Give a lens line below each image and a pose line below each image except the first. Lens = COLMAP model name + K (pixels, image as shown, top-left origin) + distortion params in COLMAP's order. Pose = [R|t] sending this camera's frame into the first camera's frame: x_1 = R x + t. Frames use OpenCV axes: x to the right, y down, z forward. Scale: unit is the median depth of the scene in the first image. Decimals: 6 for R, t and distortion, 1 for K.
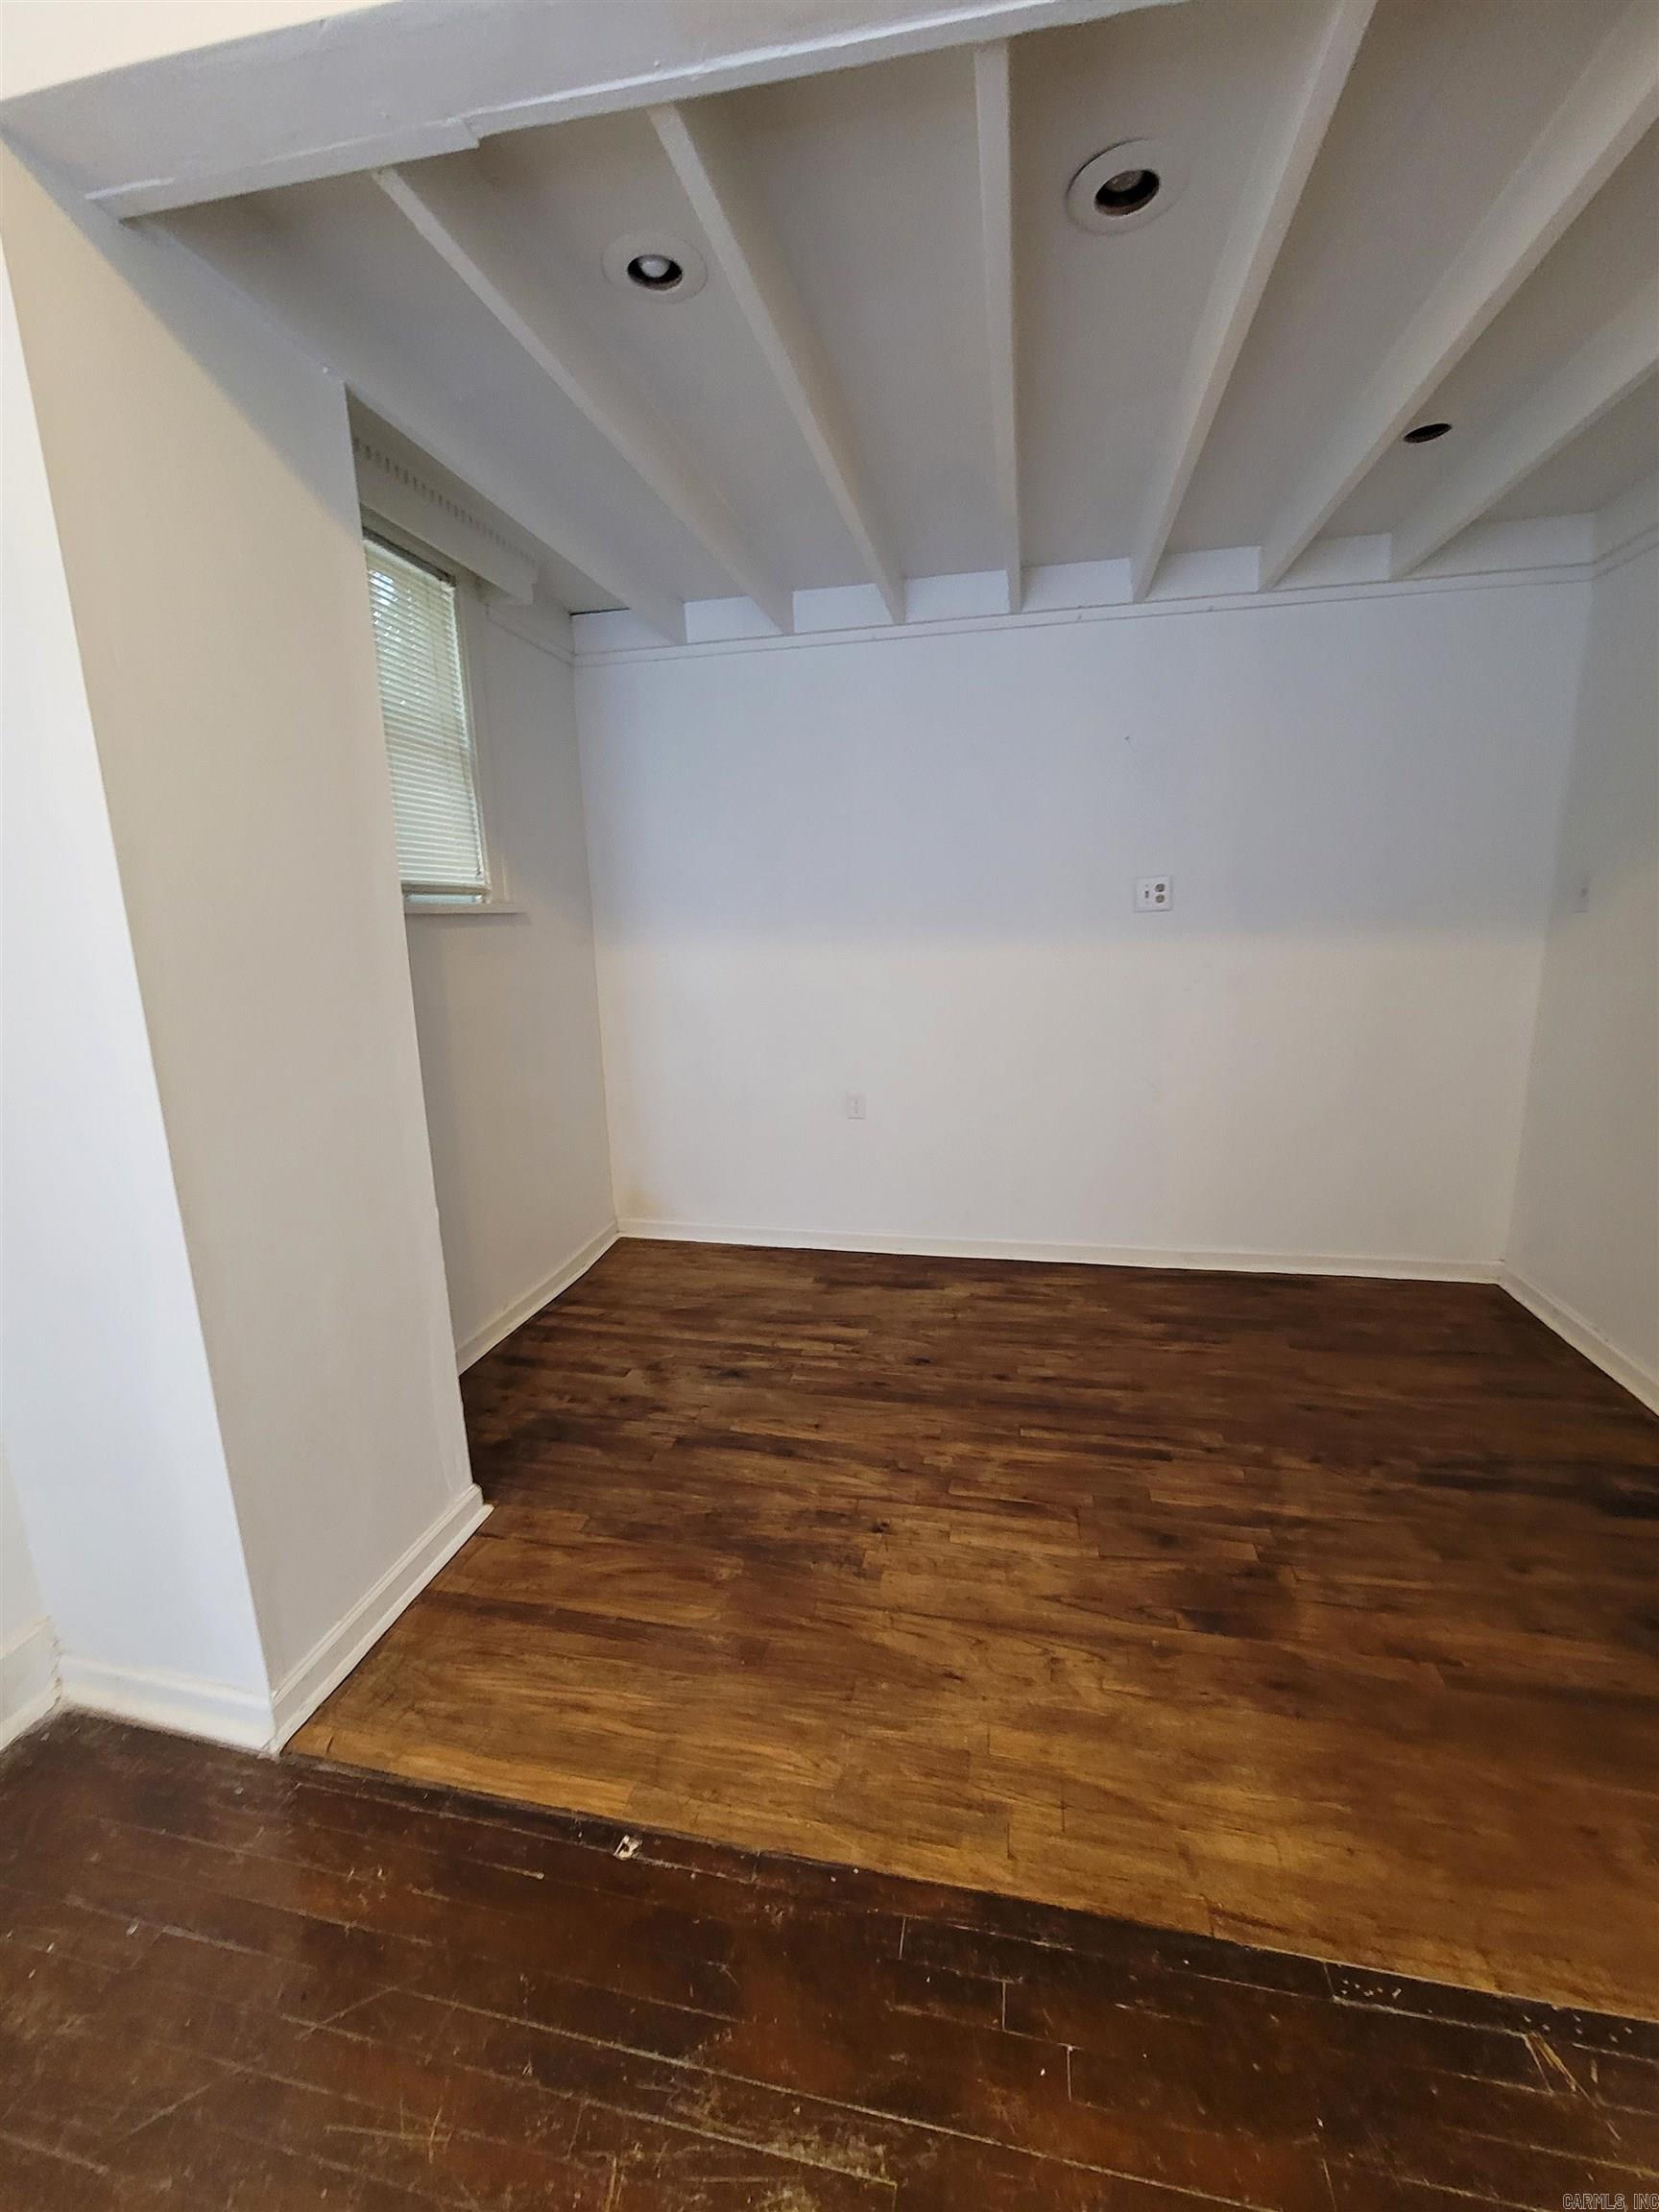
lens RADIAL K [[912.8, 0, 829.5], [0, 912.8, 1106.0], [0, 0, 1]] dist [-0.005450, 0.000467]
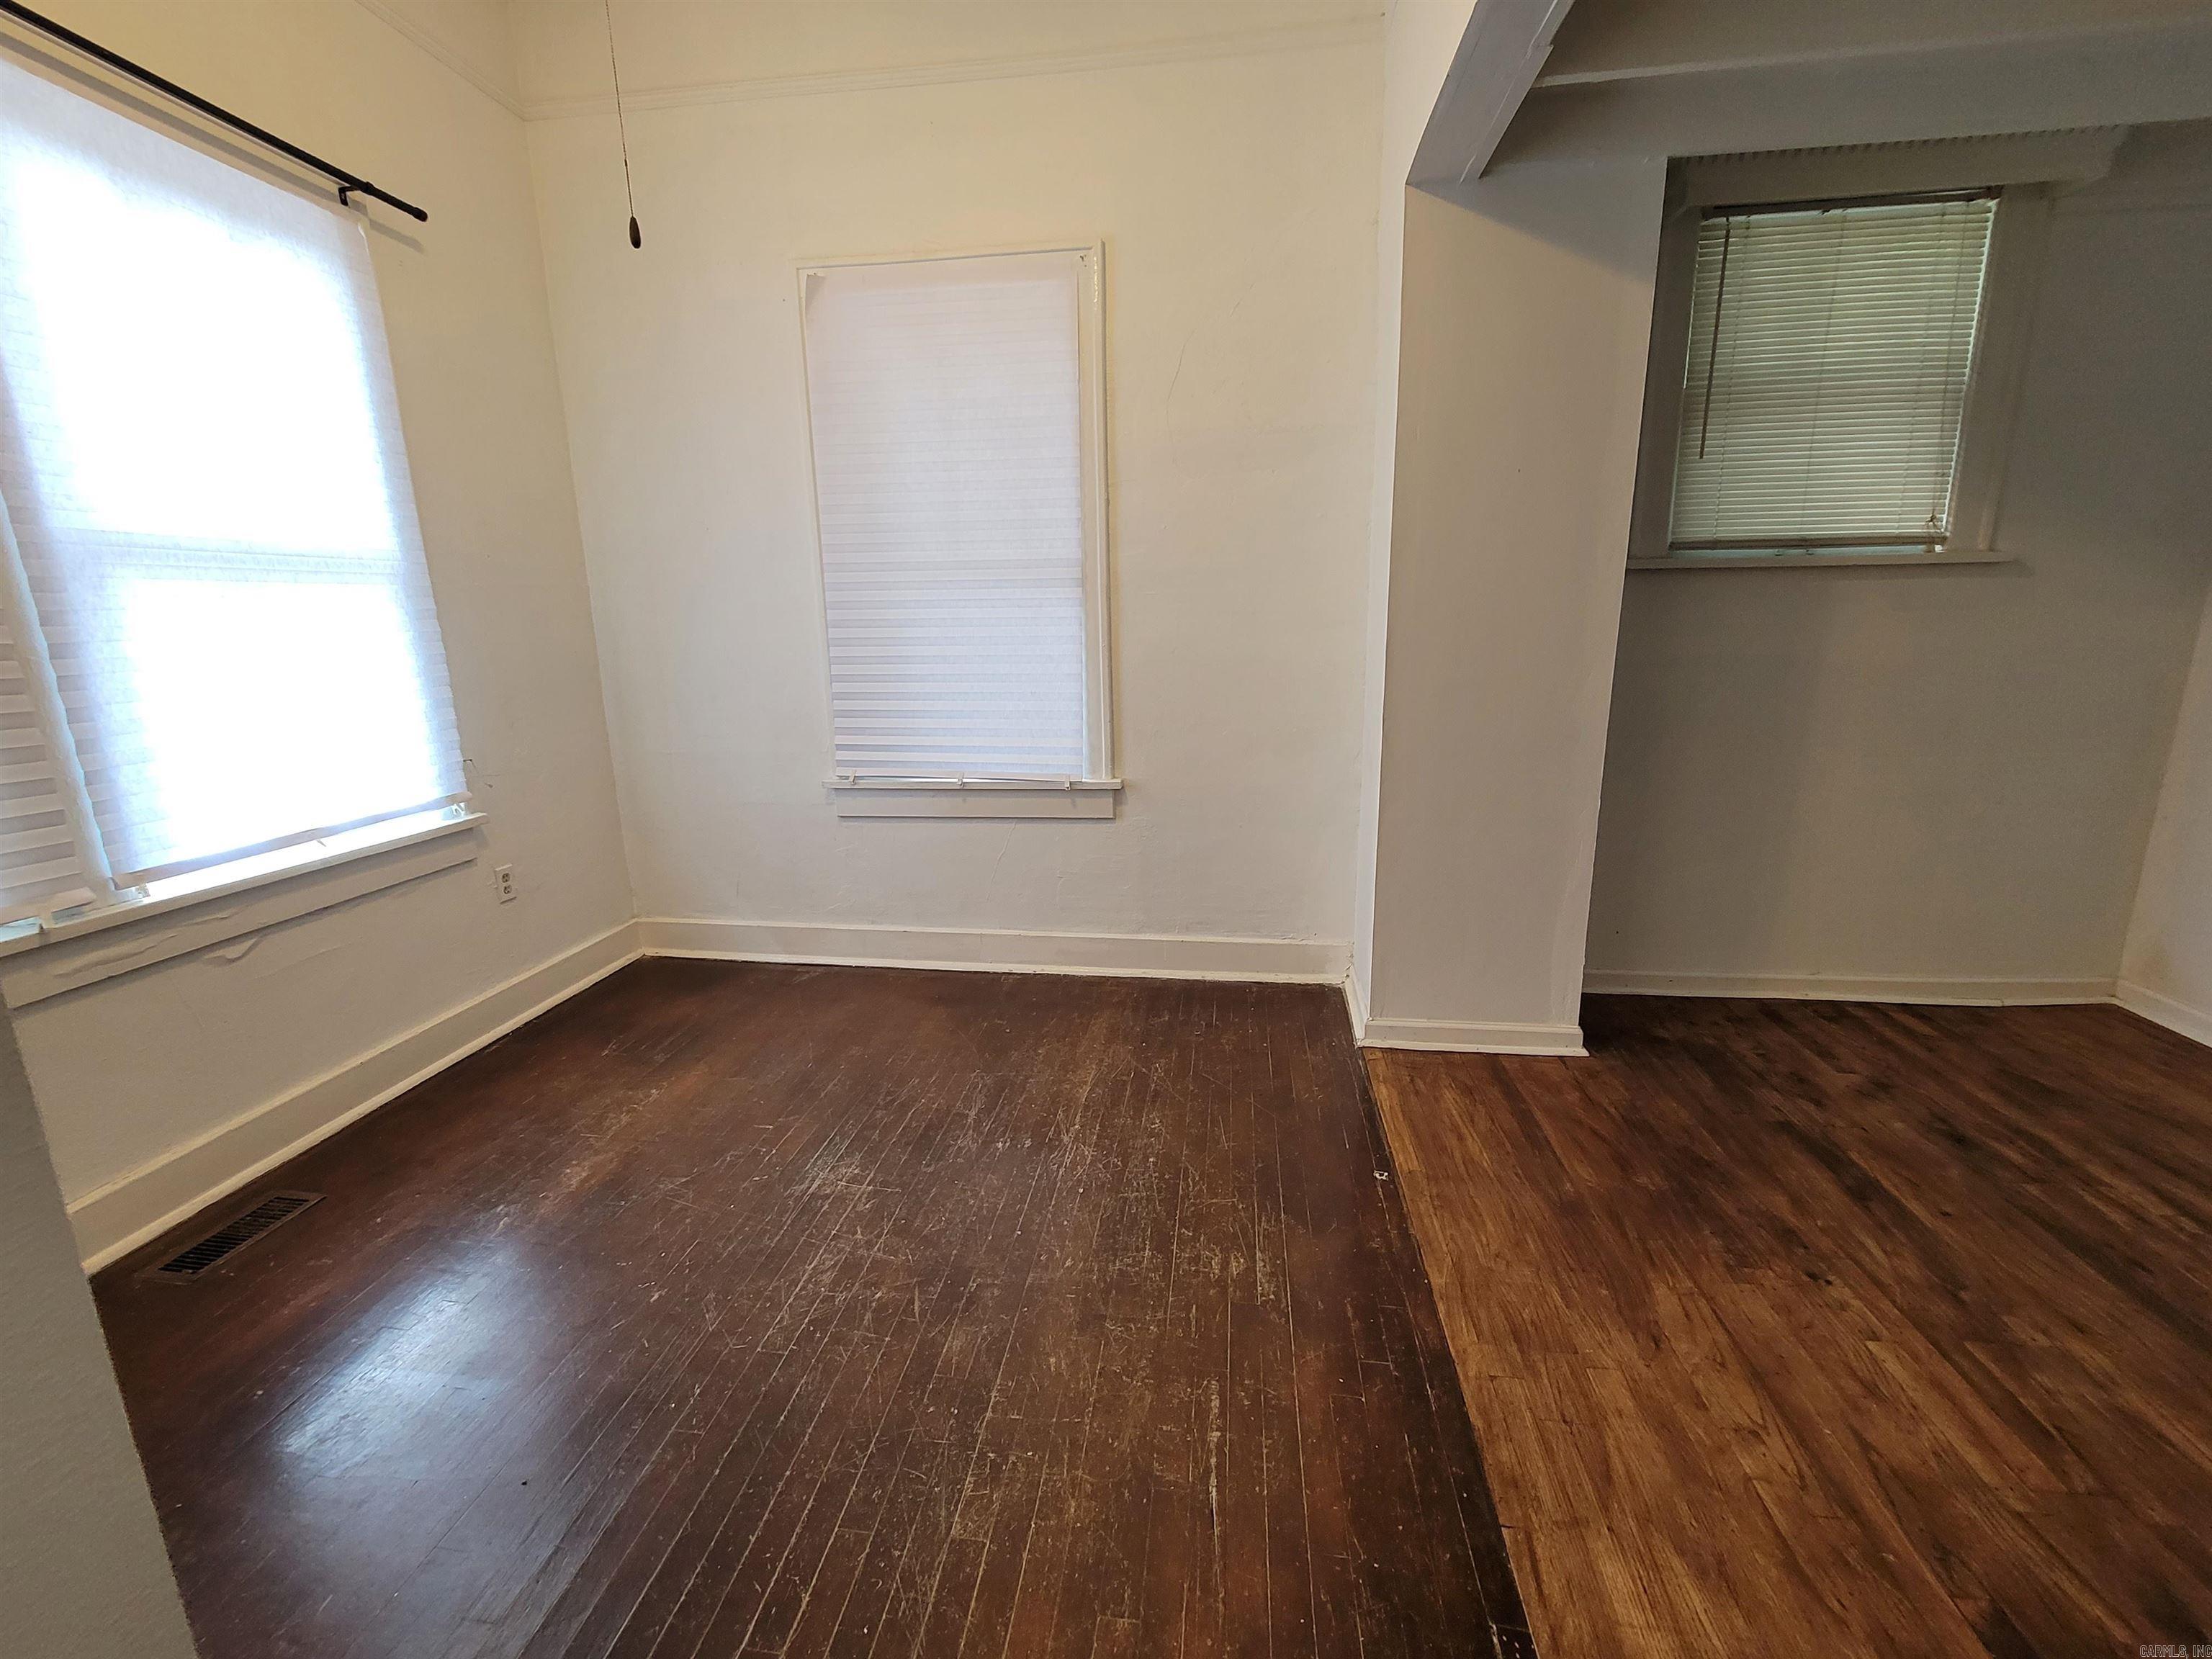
lens RADIAL K [[912.8, 0, 1103.7], [0, 912.8, 822.8], [0, 0, 1]] dist [-0.005450, 0.000467]
pose [[0.064878, 0.236693, -0.969416, 0.758134], [-0.188603, 0.956862, 0.221006, -0.009150], [0.979908, 0.168497, 0.106721, 0.183455]]
